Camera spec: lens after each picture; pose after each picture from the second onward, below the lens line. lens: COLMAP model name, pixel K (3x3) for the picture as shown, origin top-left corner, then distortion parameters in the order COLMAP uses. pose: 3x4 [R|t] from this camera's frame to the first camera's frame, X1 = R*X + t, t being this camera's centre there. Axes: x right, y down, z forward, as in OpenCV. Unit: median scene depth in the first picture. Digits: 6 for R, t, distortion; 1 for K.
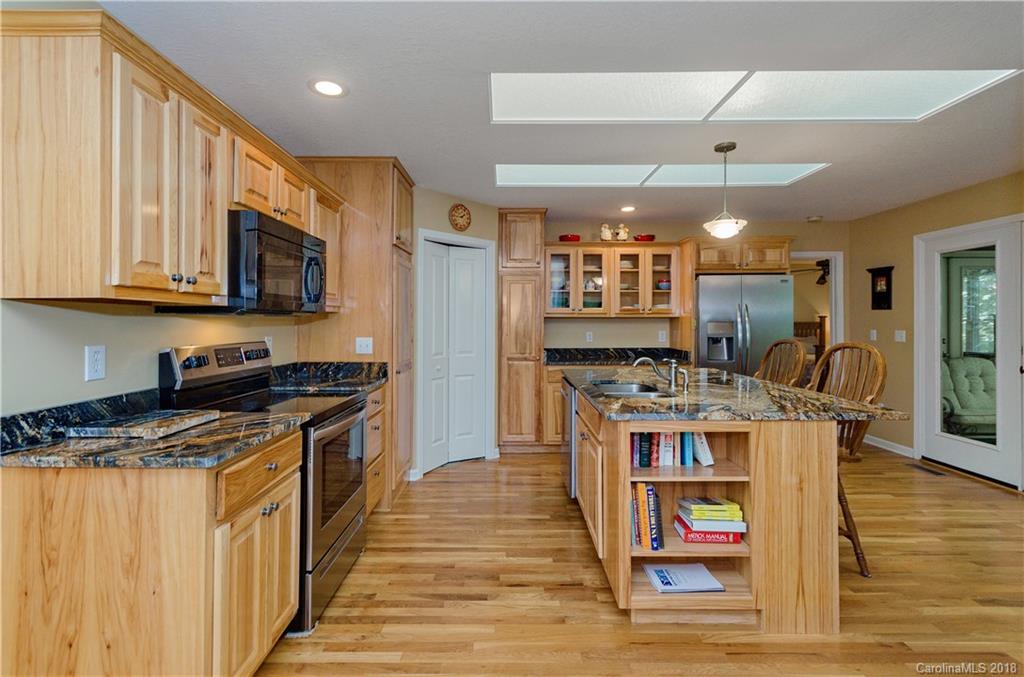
lens RADIAL K [[466.5, 0, 508.2], [0, 466.5, 317.5], [0, 0, 1]] dist [0.004387, -0.000103]
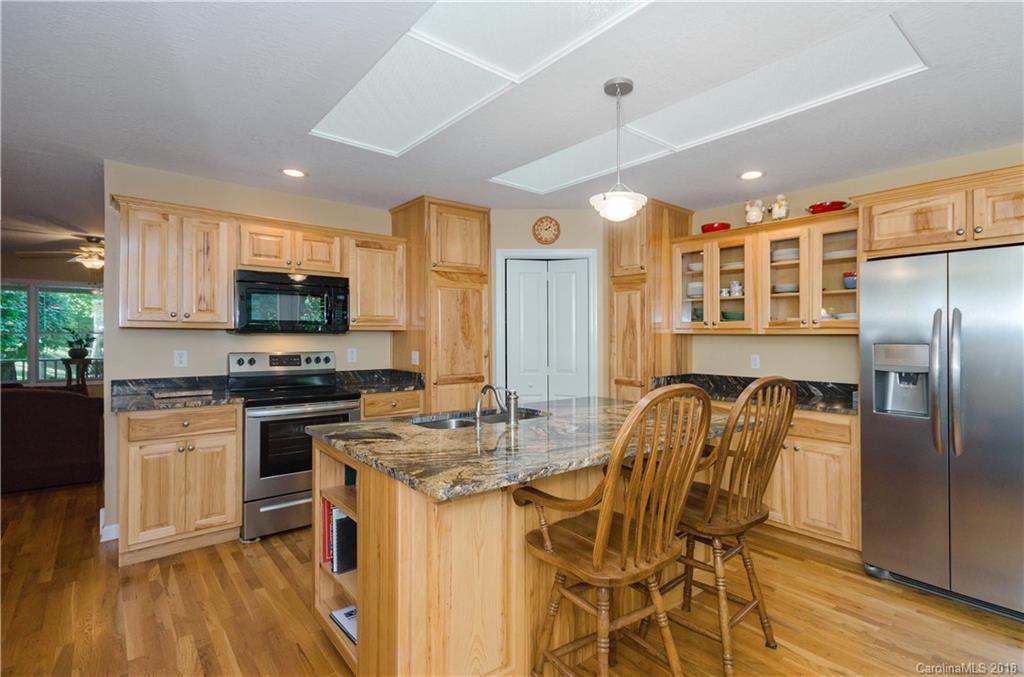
lens RADIAL K [[494.2, 0, 513.7], [0, 494.2, 334.5], [0, 0, 1]] dist [0.004405, 0.000248]
pose [[0.640850, 0.001246, -0.767665, 0.582819], [0.002621, 0.999989, 0.003811, -0.003494], [0.767661, -0.004454, 0.640840, 0.269410]]
